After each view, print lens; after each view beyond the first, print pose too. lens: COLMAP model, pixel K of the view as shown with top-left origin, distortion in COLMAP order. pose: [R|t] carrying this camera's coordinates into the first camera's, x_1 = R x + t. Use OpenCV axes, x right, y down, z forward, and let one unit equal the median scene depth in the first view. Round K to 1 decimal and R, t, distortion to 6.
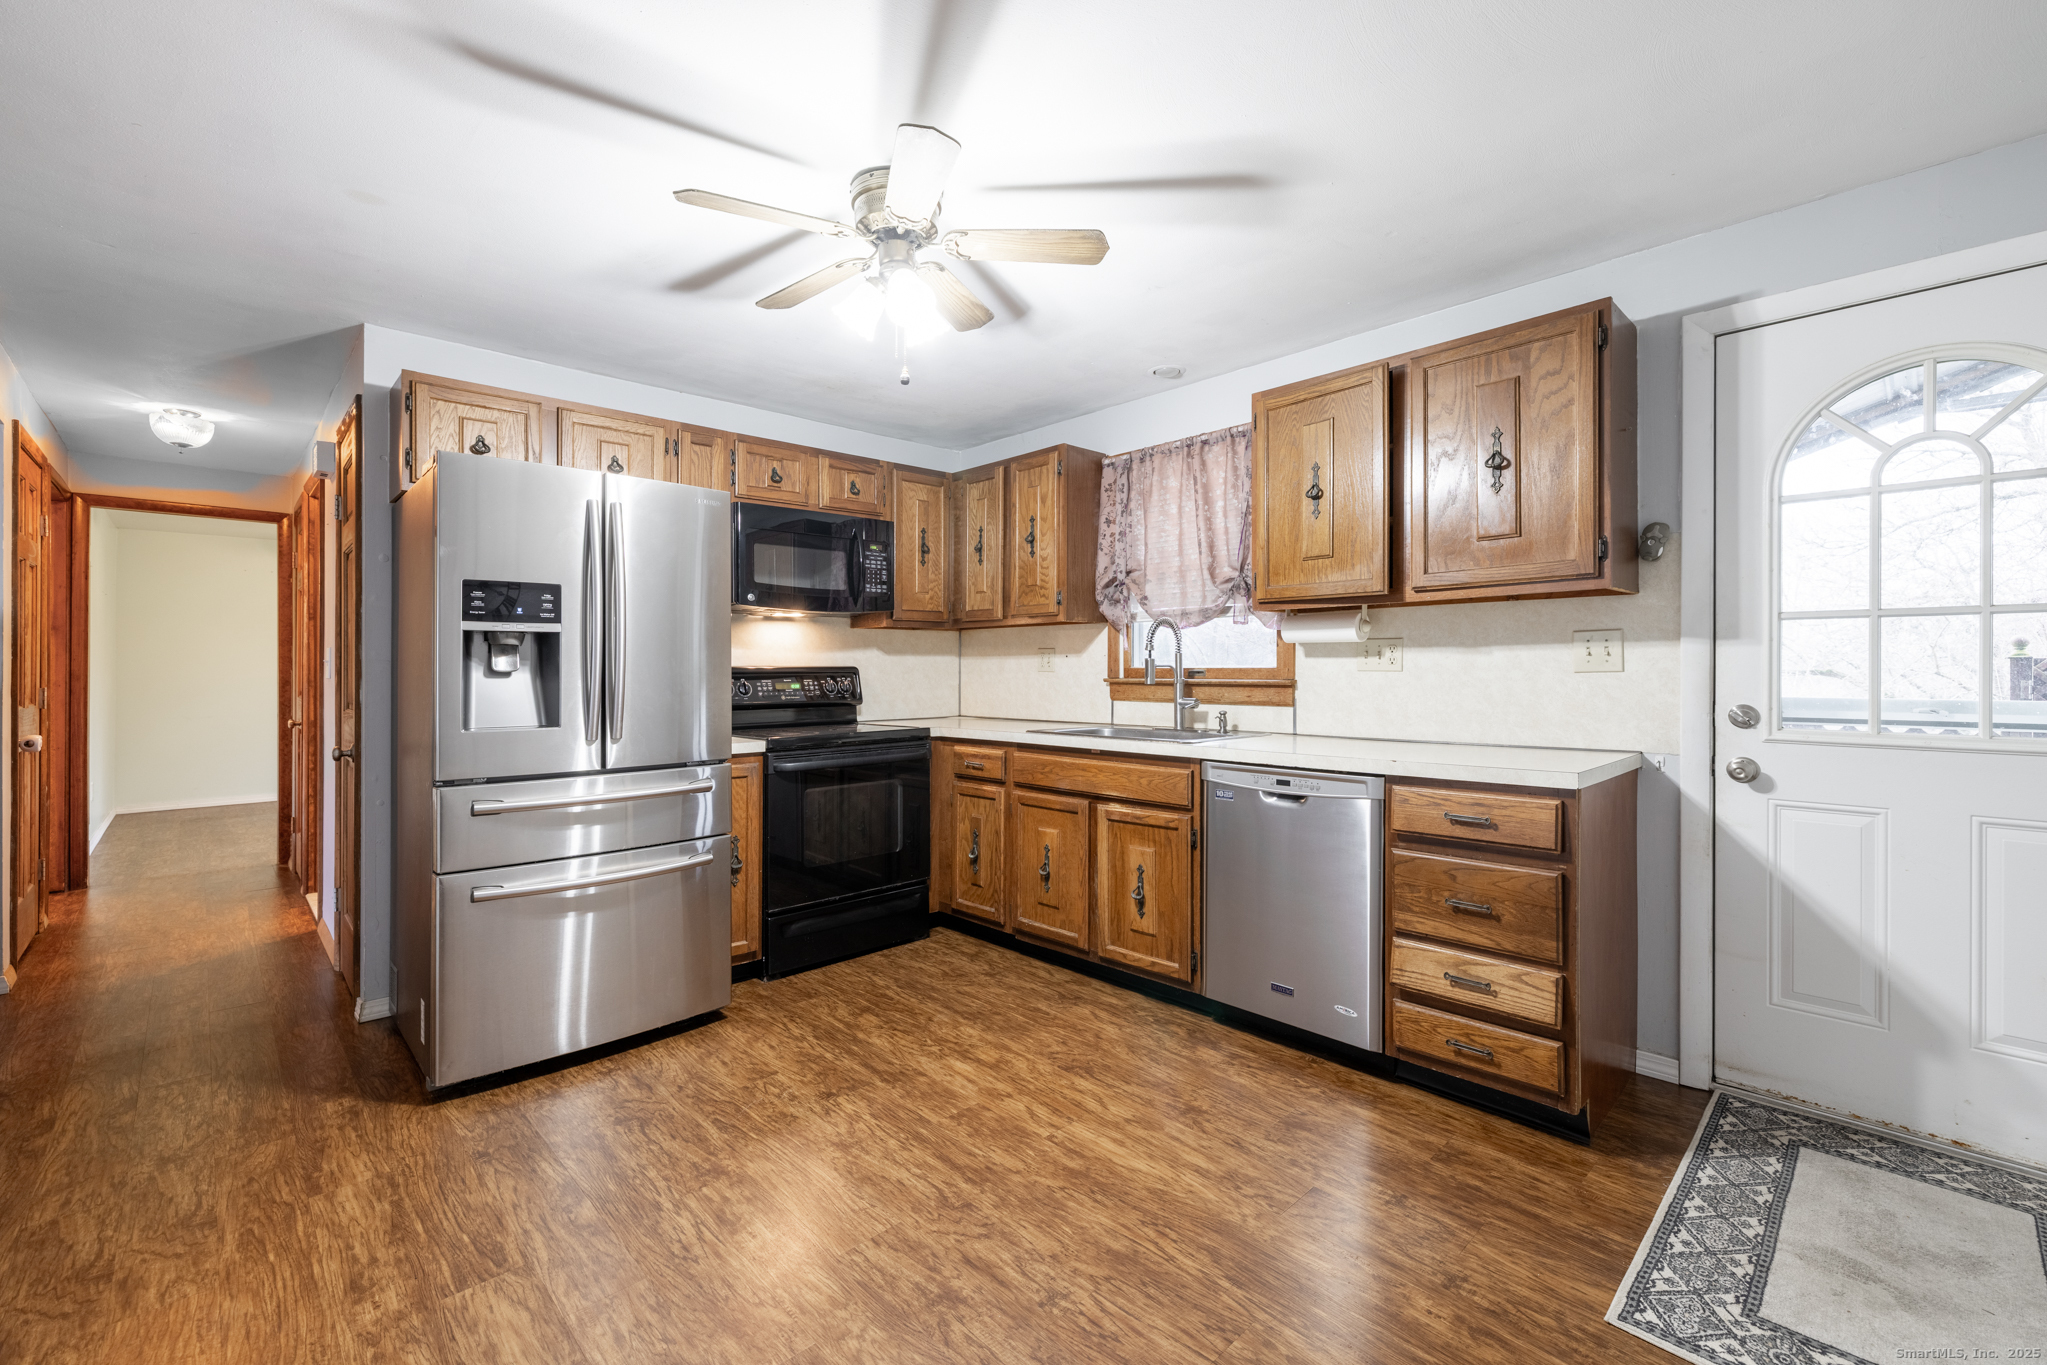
lens RADIAL K [[872.5, 0, 1029.0], [0, 872.5, 663.2], [0, 0, 1]] dist [0.003009, -0.001375]
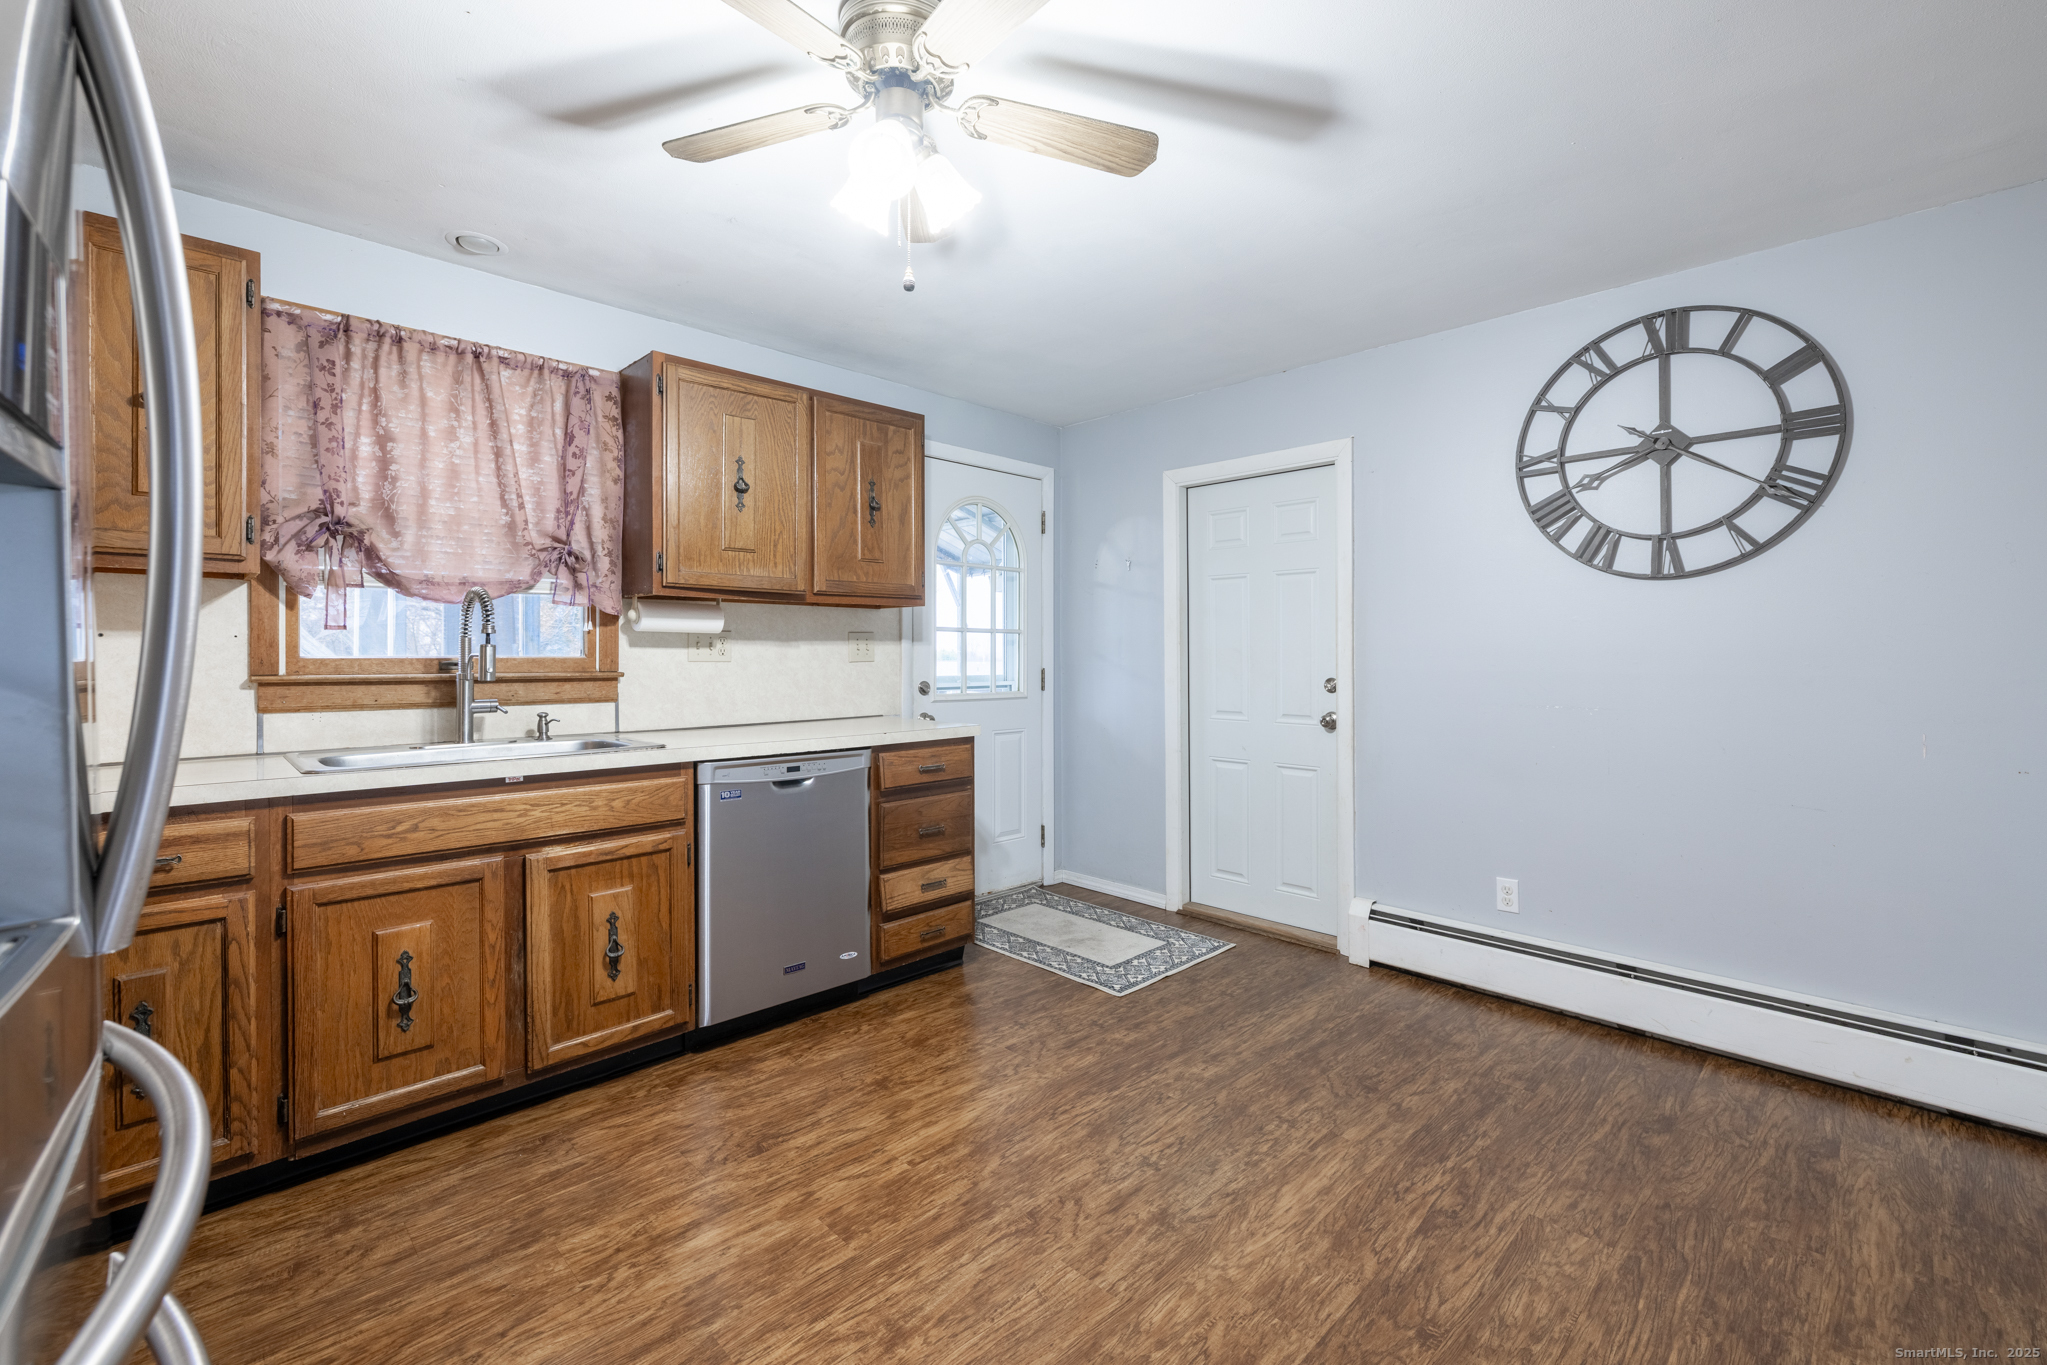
lens RADIAL K [[872.5, 0, 1025.6], [0, 872.5, 661.2], [0, 0, 1]] dist [0.003009, -0.001375]
pose [[-0.027422, 0.000052, 0.999624, -0.700869], [-0.005323, 0.999986, -0.000198, 0.007117], [-0.999610, -0.005327, -0.027421, 0.702448]]
